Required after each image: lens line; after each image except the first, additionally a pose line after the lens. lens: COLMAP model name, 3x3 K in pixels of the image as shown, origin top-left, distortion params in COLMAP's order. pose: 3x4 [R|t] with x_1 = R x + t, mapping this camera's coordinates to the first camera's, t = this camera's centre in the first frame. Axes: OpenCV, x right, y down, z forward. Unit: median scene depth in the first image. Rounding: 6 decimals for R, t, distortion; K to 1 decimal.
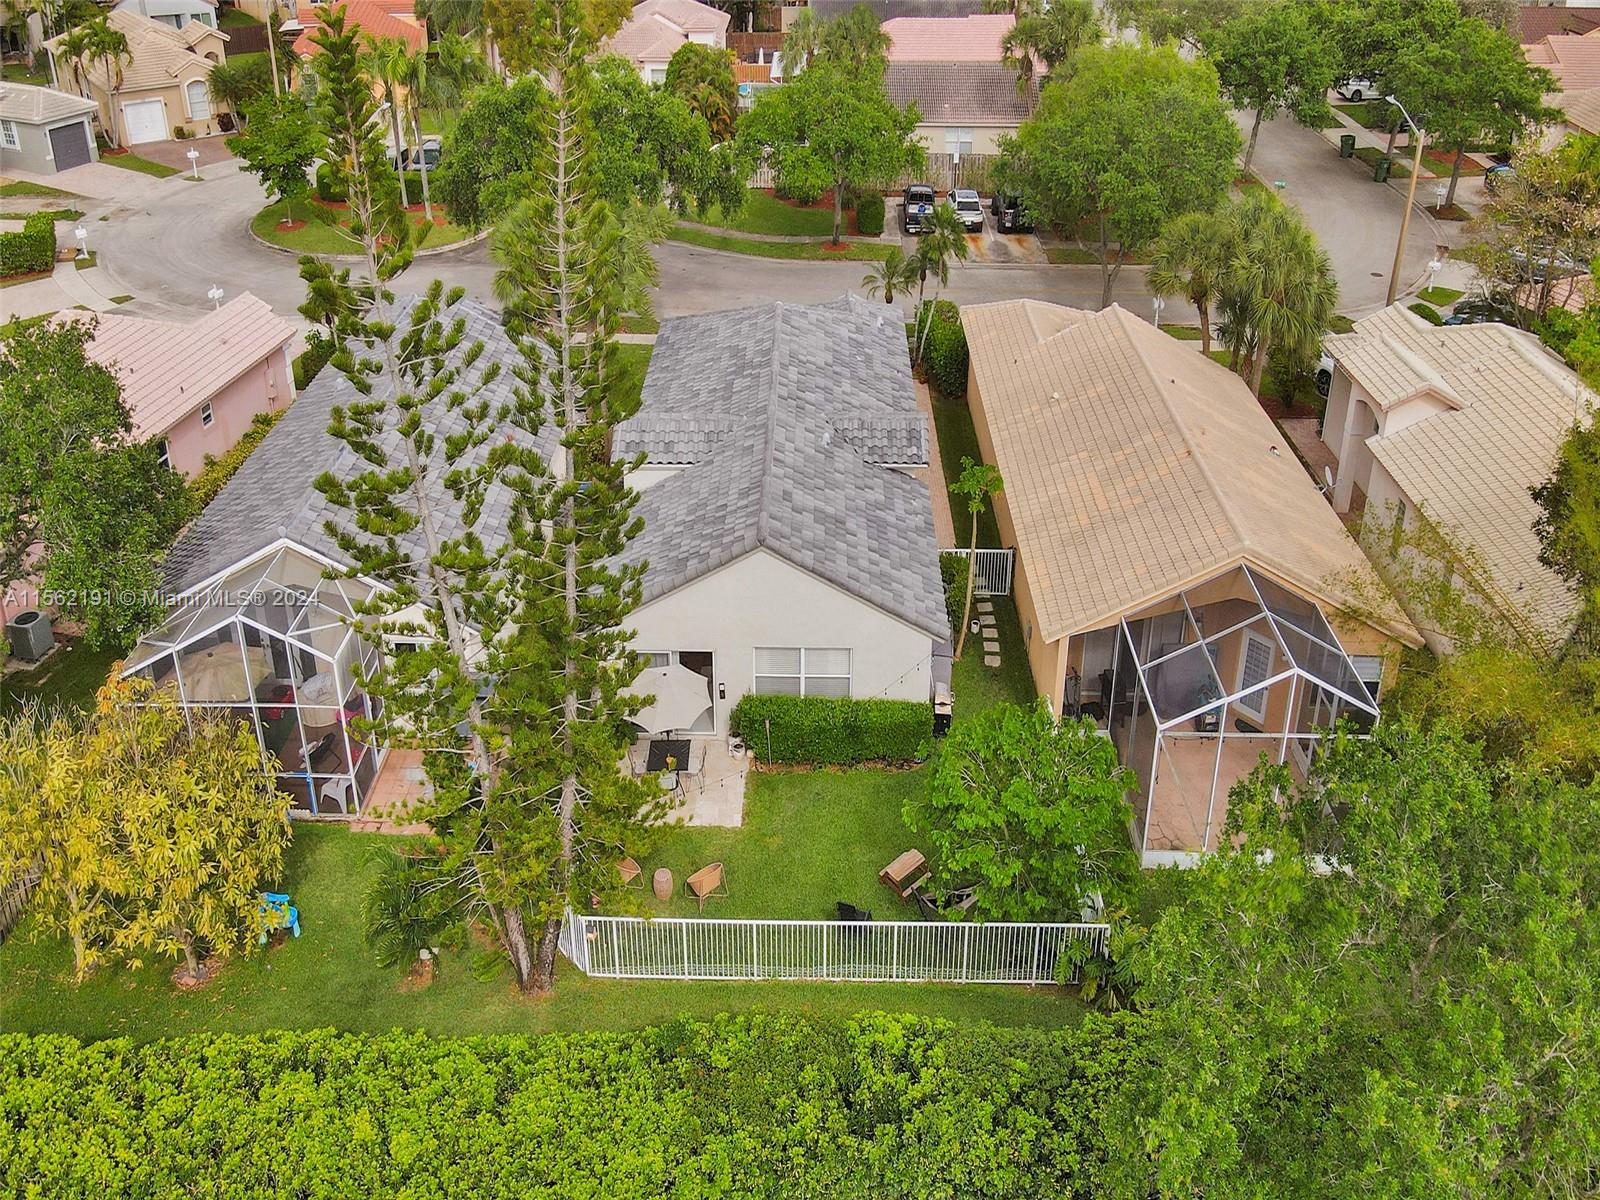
lens RADIAL K [[1081.2, 0, 774.9], [0, 1081.2, 596.7], [0, 0, 1]] dist [0.004993, 0.003181]
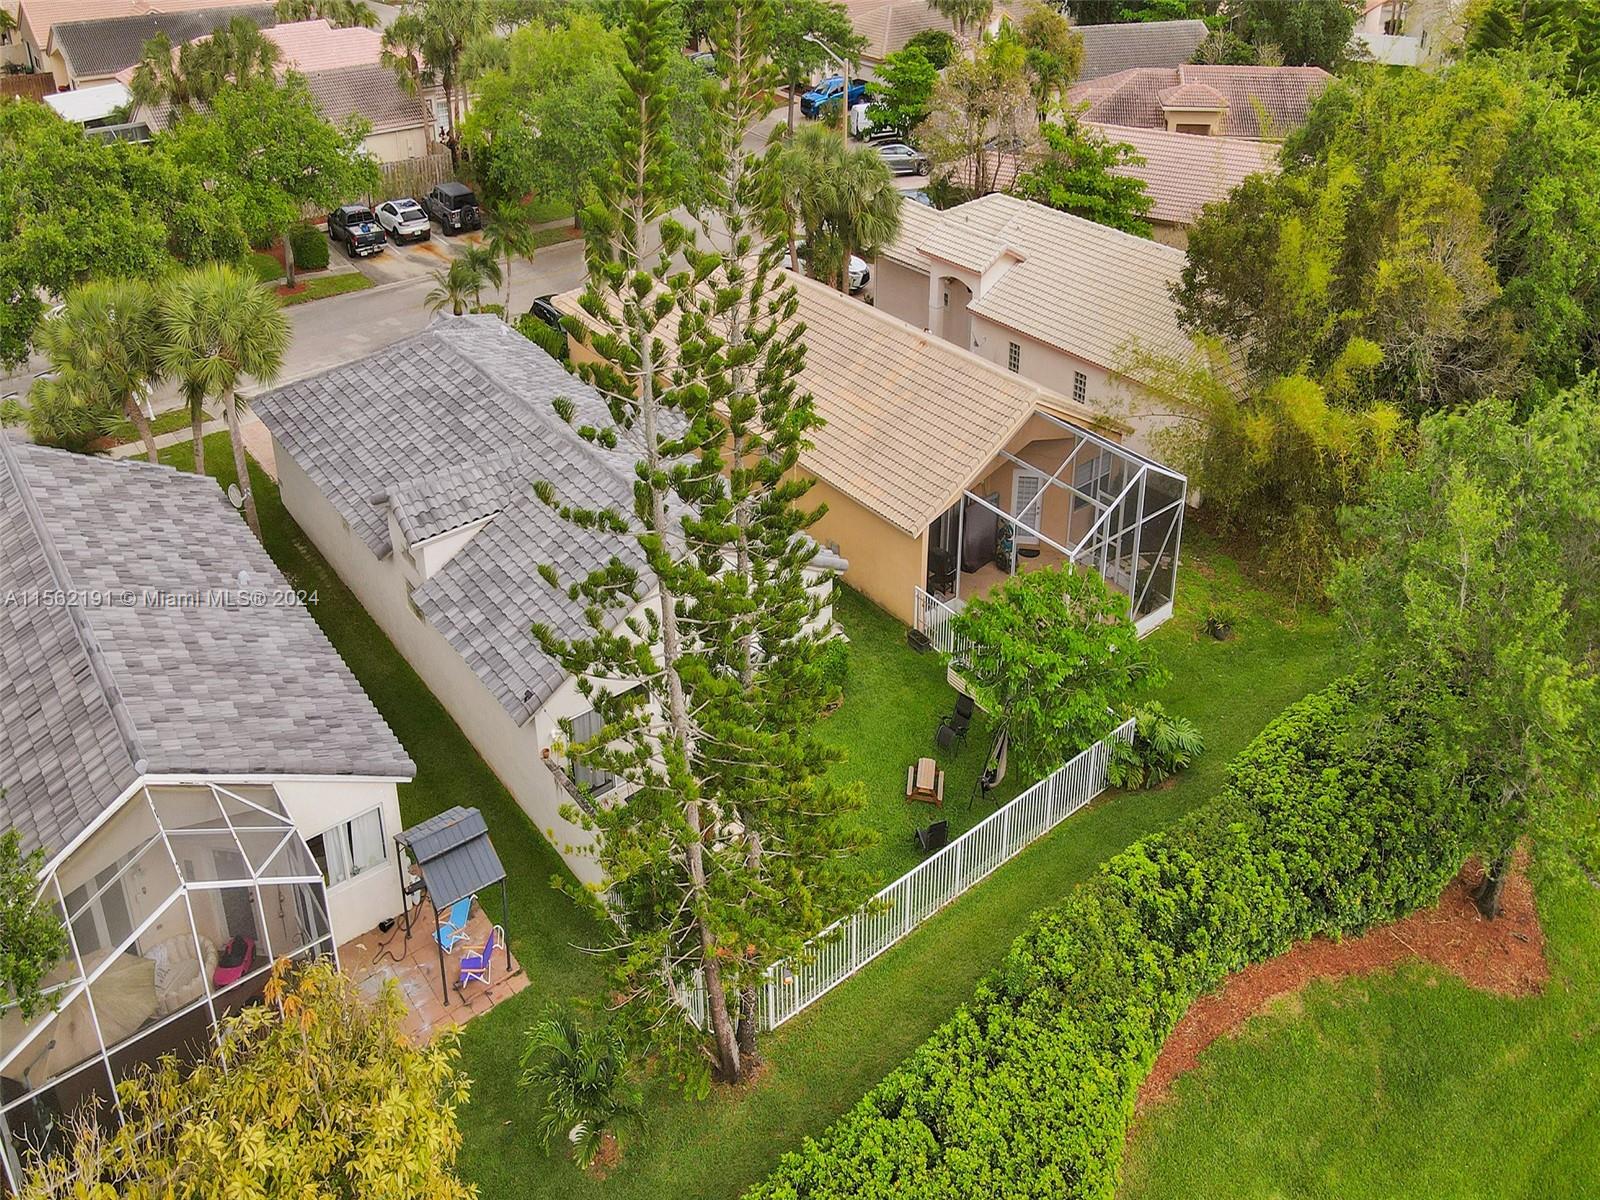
lens RADIAL K [[1081.2, 0, 774.9], [0, 1081.2, 596.7], [0, 0, 1]] dist [0.004993, 0.003181]
pose [[0.773732, -0.386264, 0.502134, -0.348665], [0.388013, 0.915497, 0.106357, -0.060451], [-0.500784, 0.112542, 0.858225, 0.116616]]
